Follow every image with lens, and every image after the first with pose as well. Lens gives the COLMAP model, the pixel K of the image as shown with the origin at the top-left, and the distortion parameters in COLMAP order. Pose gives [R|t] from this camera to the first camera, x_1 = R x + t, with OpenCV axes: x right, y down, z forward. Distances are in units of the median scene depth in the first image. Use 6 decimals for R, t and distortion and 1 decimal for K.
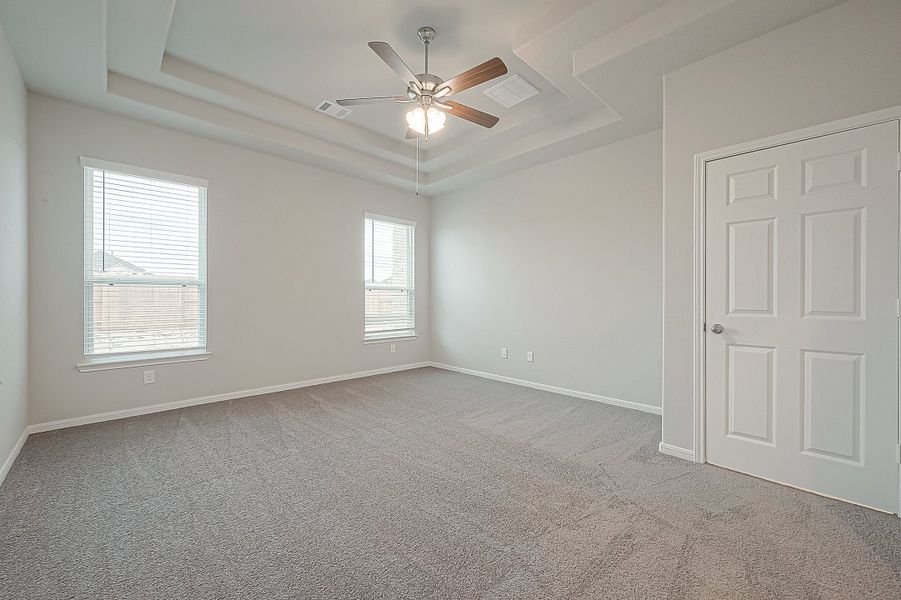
lens RADIAL K [[351.5, 0, 449.3], [0, 351.5, 300.1], [0, 0, 1]] dist [-0.003807, -0.000114]
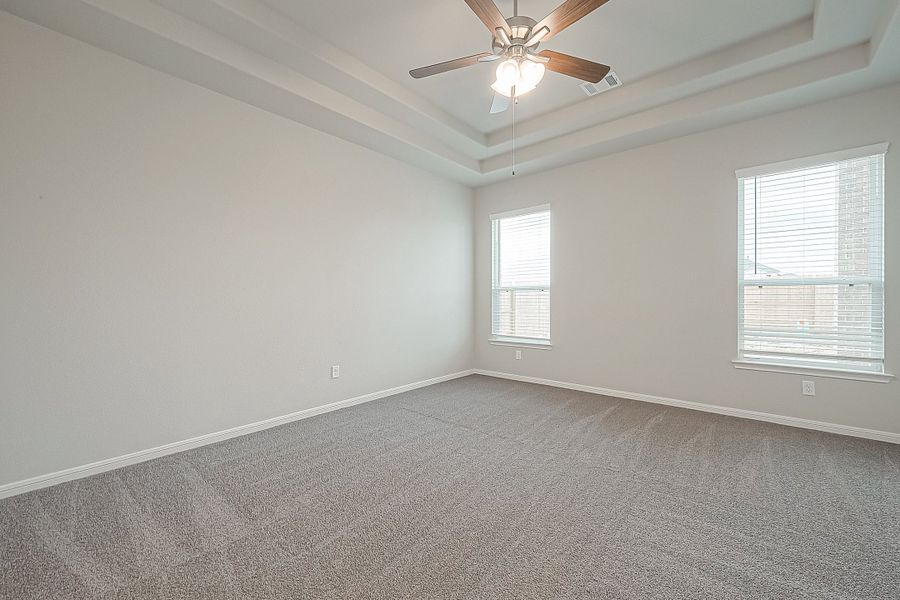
lens RADIAL K [[367.8, 0, 451.3], [0, 367.8, 299.3], [0, 0, 1]] dist [-0.000941, -0.000332]
pose [[0.084597, -0.003588, -0.996409, 0.403121], [-0.004405, 0.999982, -0.003975, 0.000215], [0.996406, 0.004725, 0.084579, 0.396914]]
